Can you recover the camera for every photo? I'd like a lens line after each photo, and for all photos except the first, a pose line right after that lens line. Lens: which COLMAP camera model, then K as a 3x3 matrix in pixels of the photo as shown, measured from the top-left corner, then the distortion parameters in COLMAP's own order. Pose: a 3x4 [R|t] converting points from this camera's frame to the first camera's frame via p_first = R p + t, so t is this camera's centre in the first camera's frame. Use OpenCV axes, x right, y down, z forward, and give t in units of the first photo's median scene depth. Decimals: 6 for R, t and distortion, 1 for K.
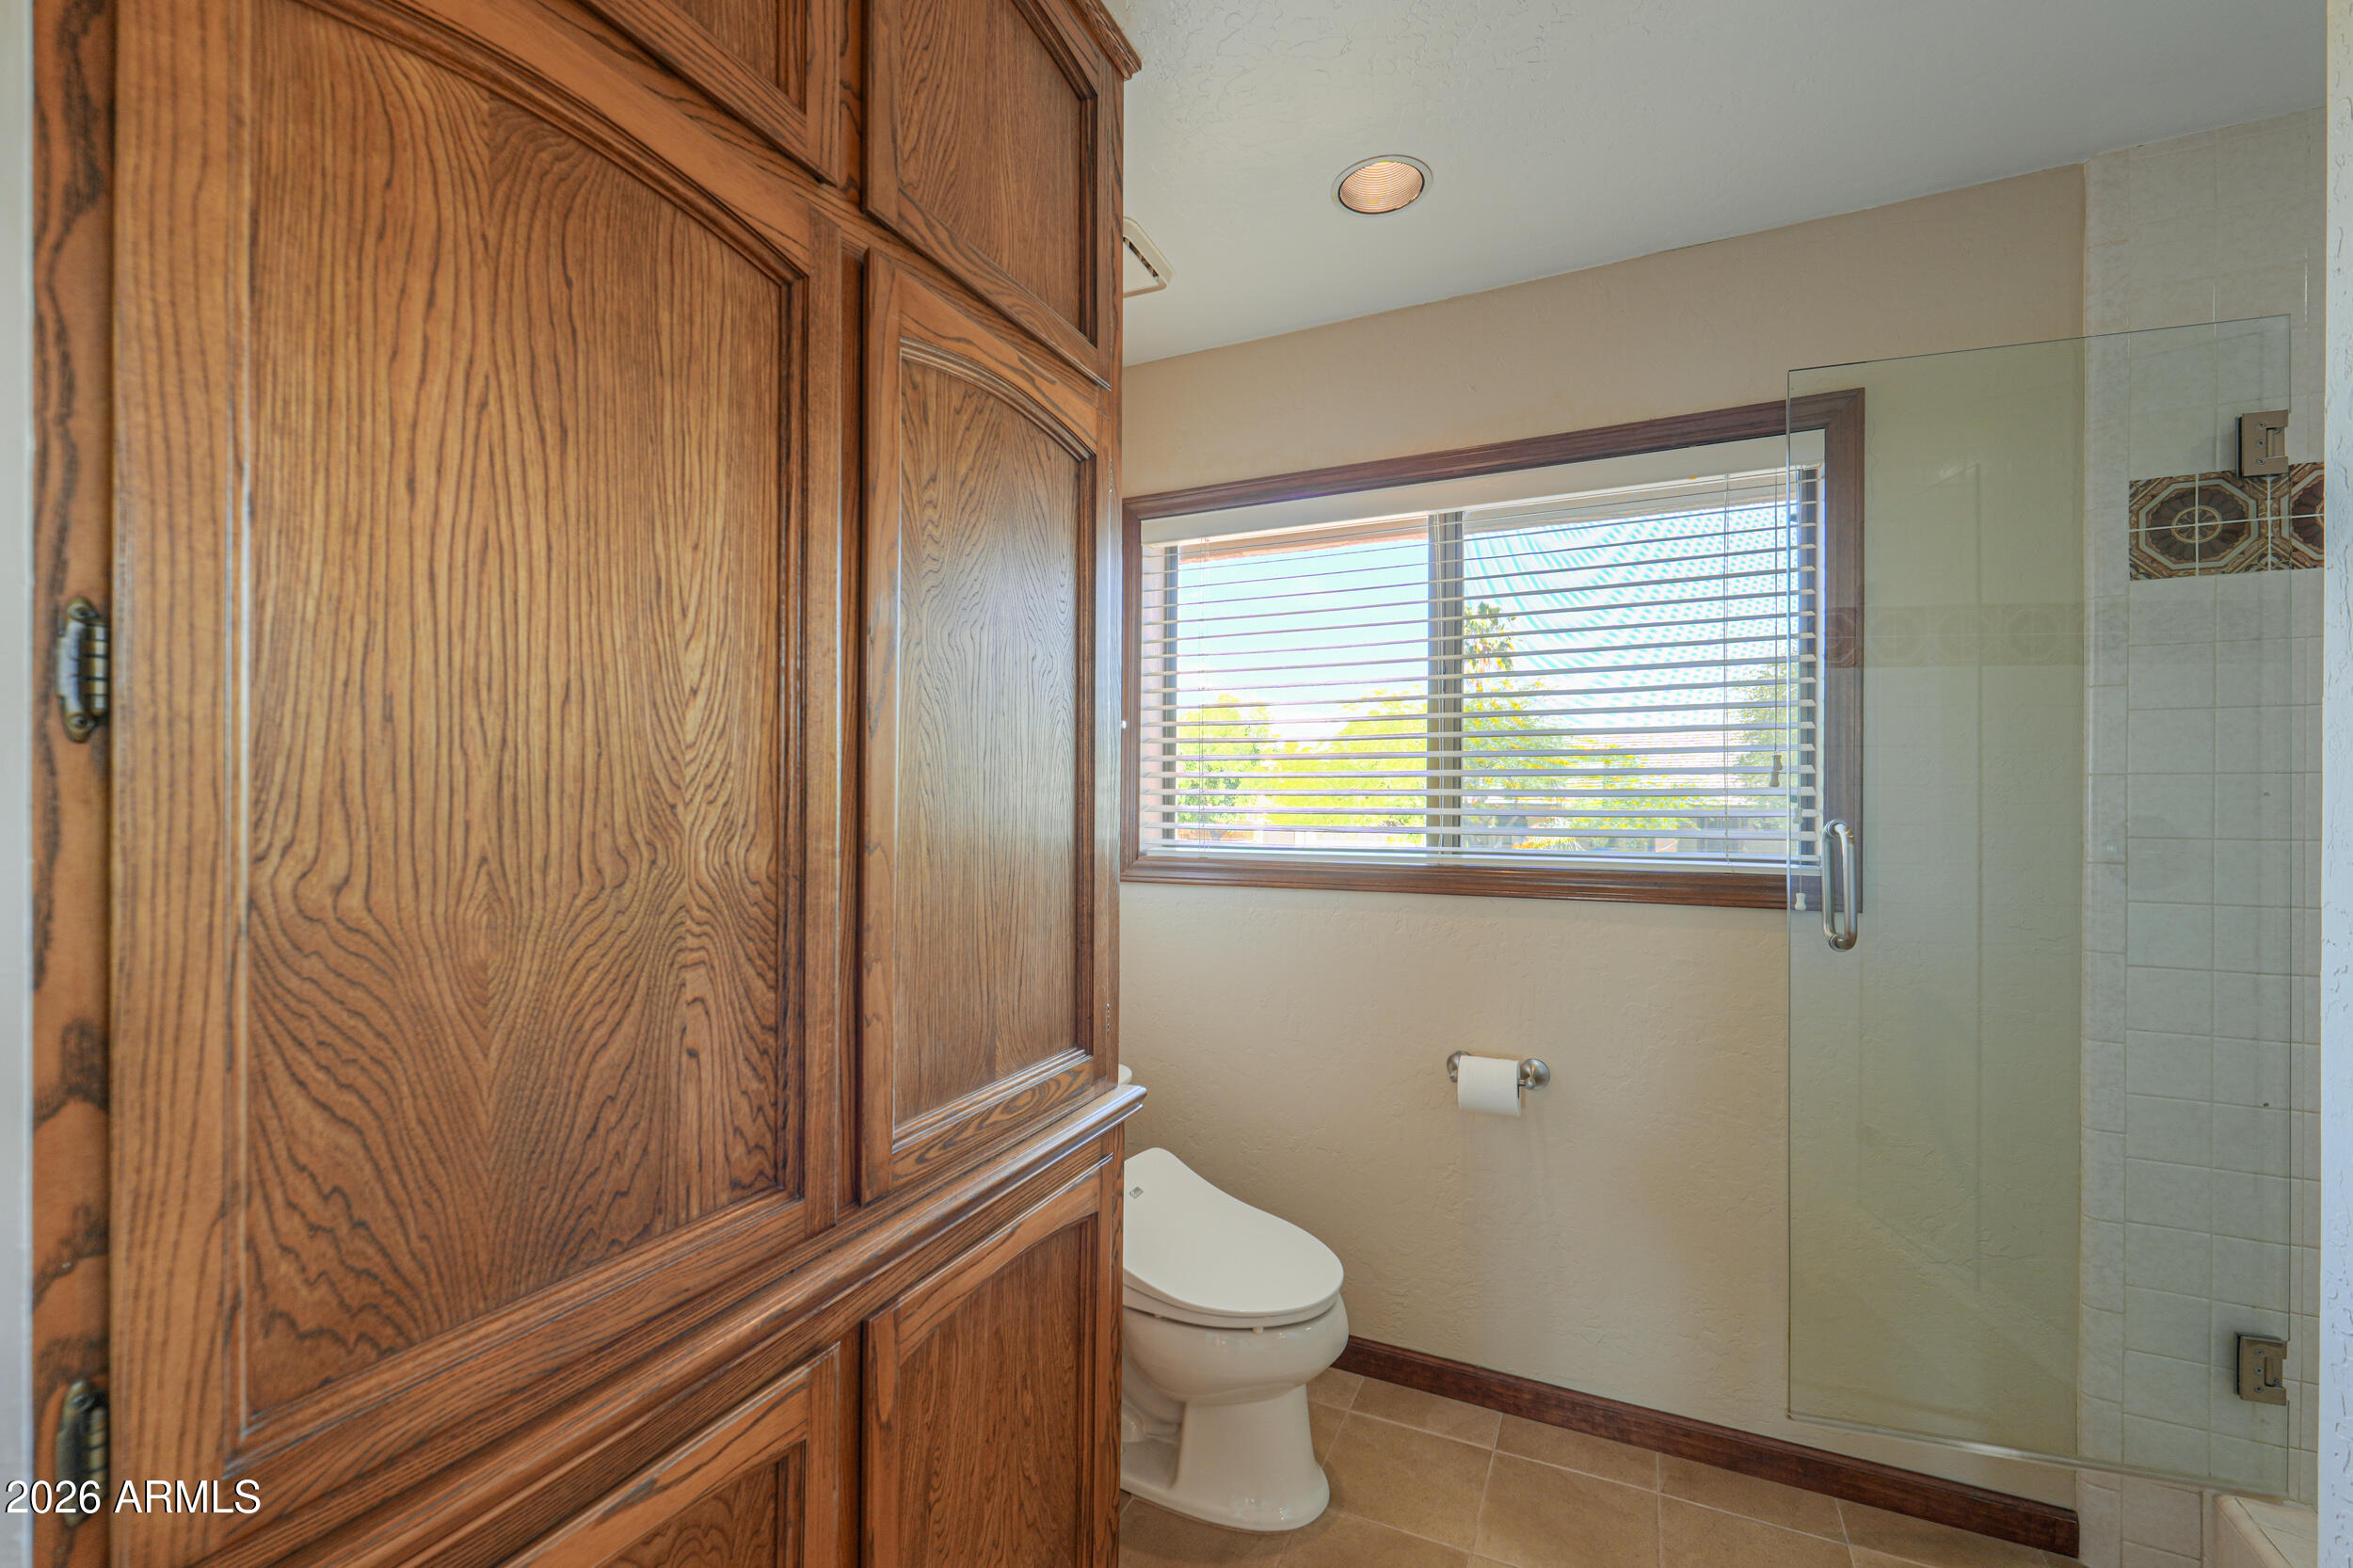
lens RADIAL K [[990.1, 0, 1166.5], [0, 990.1, 790.3], [0, 0, 1]] dist [-0.002899, -0.000075]
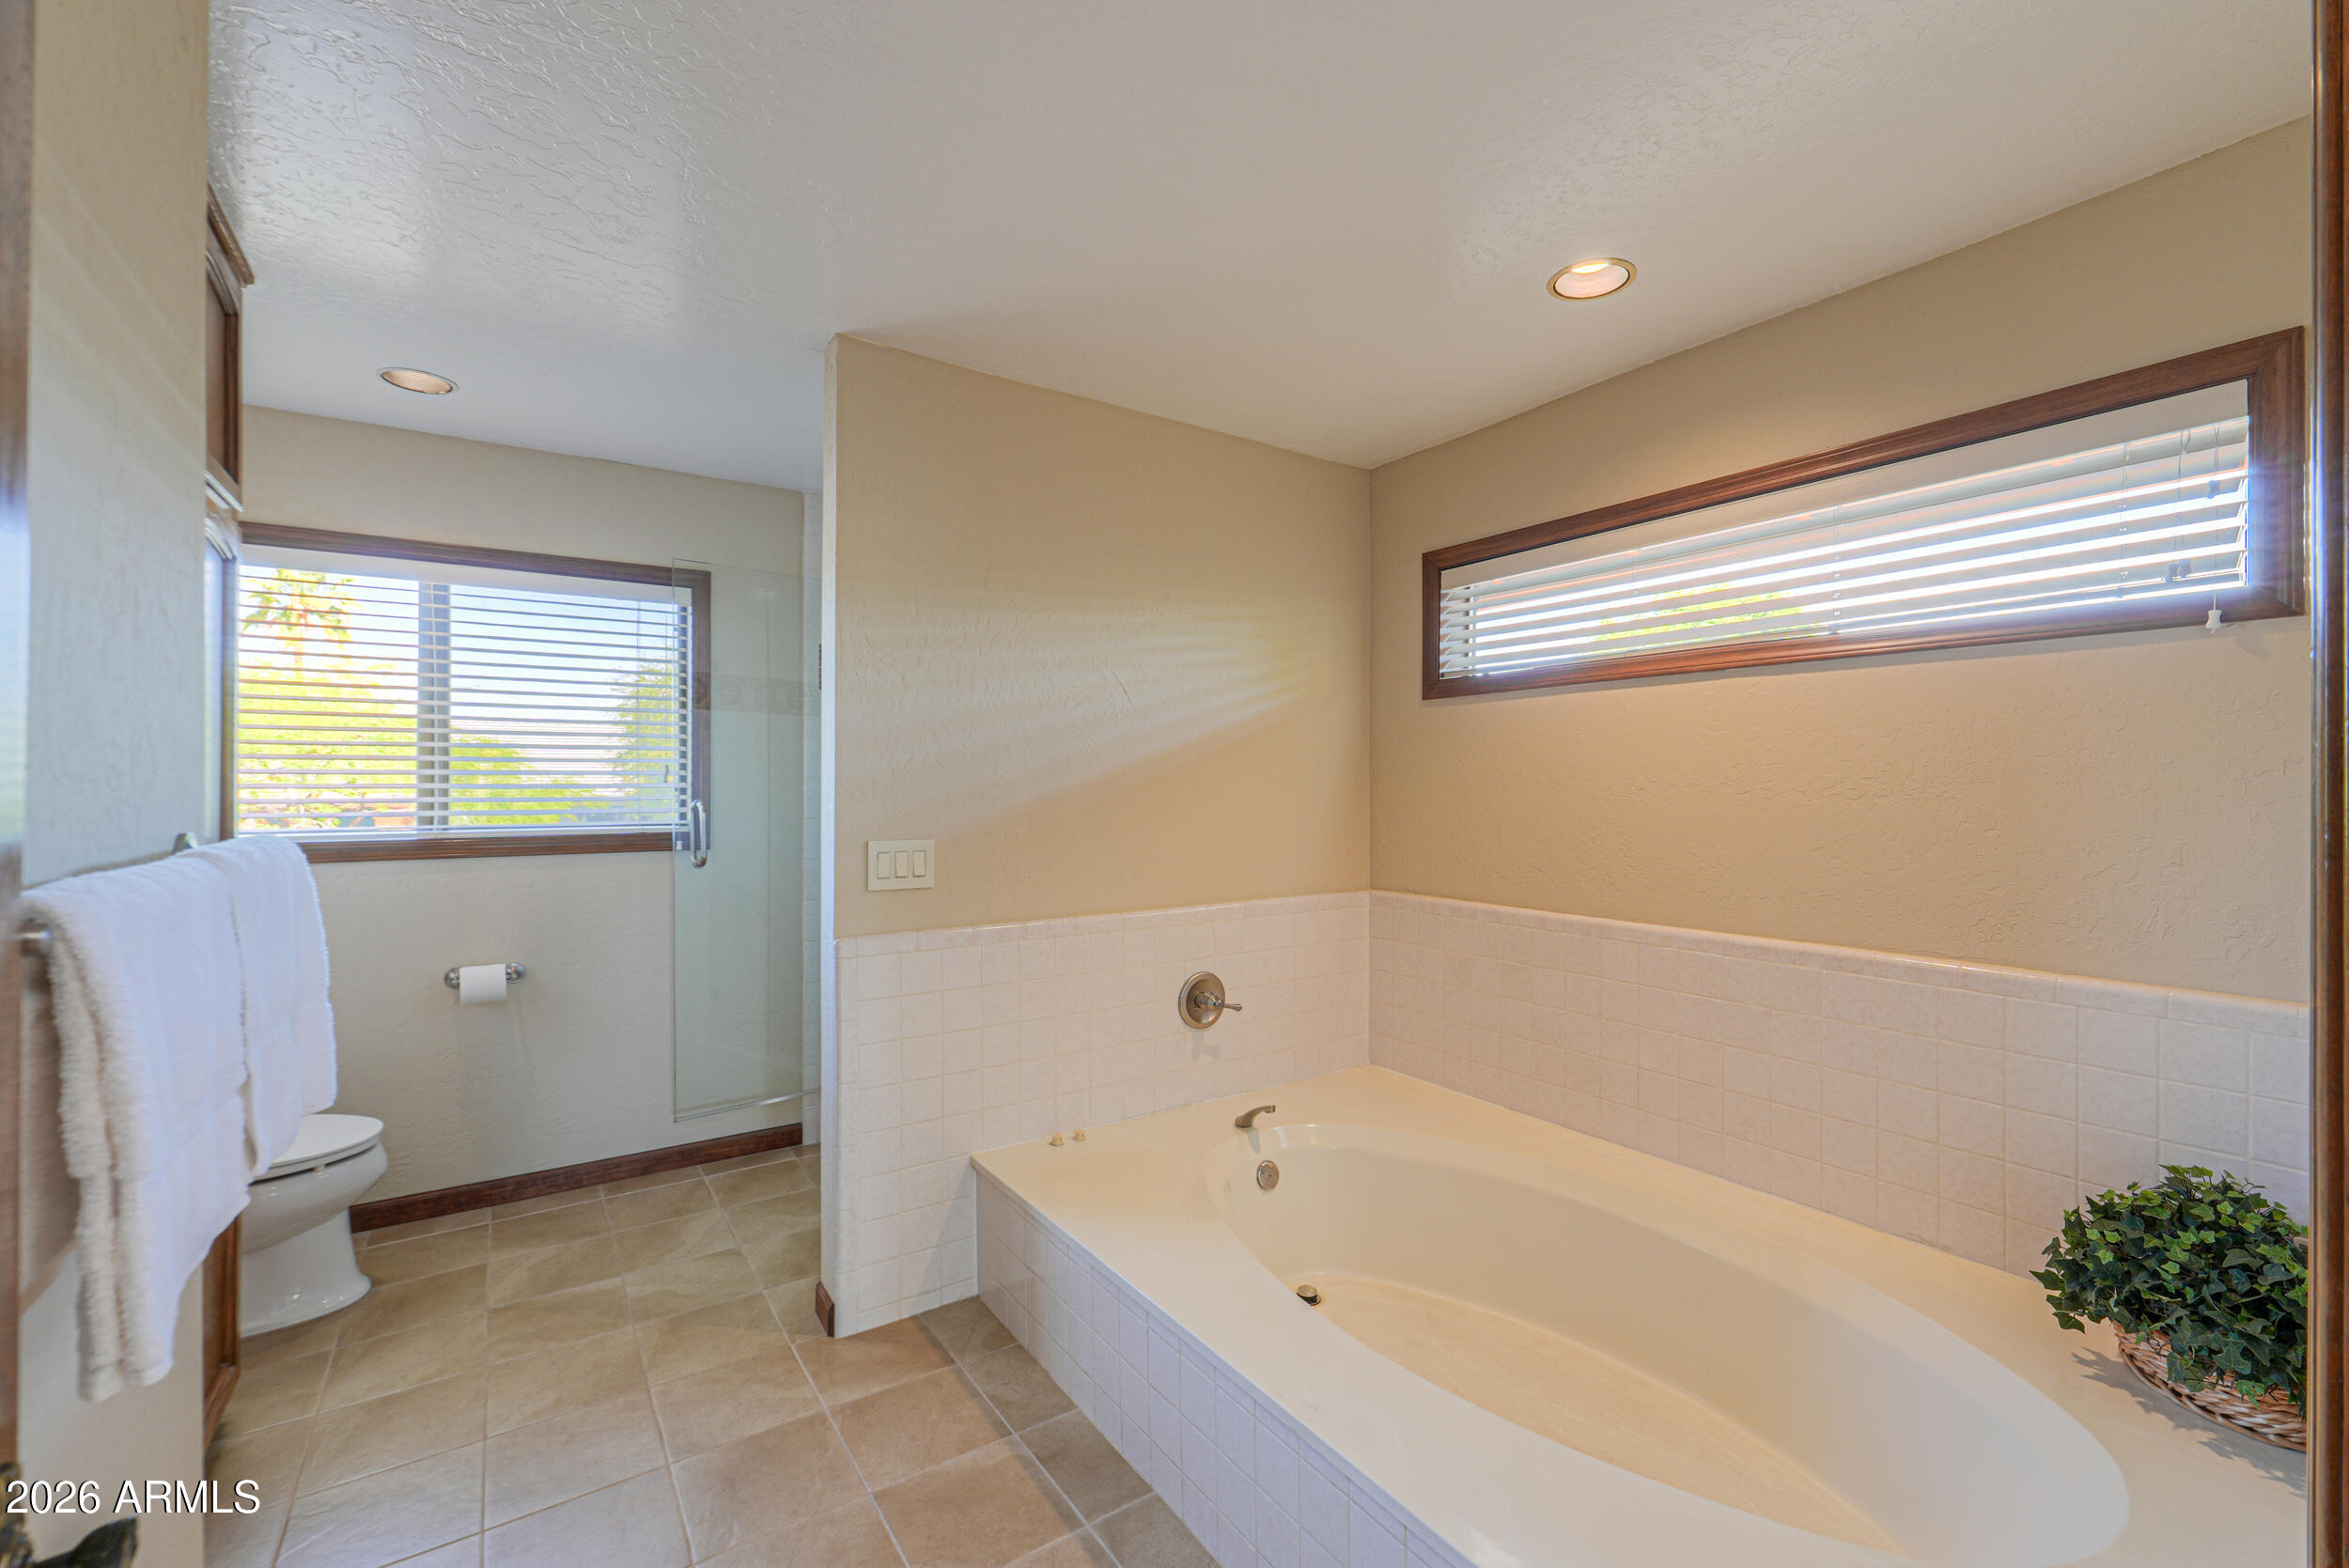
lens RADIAL K [[988.4, 0, 1164.5], [0, 988.4, 790.3], [0, 0, 1]] dist [-0.002899, -0.000075]
pose [[0.510977, -0.004860, 0.859581, -0.451626], [-0.002510, 0.999971, 0.007146, -0.004997], [-0.859591, -0.005809, 0.510950, -0.676157]]
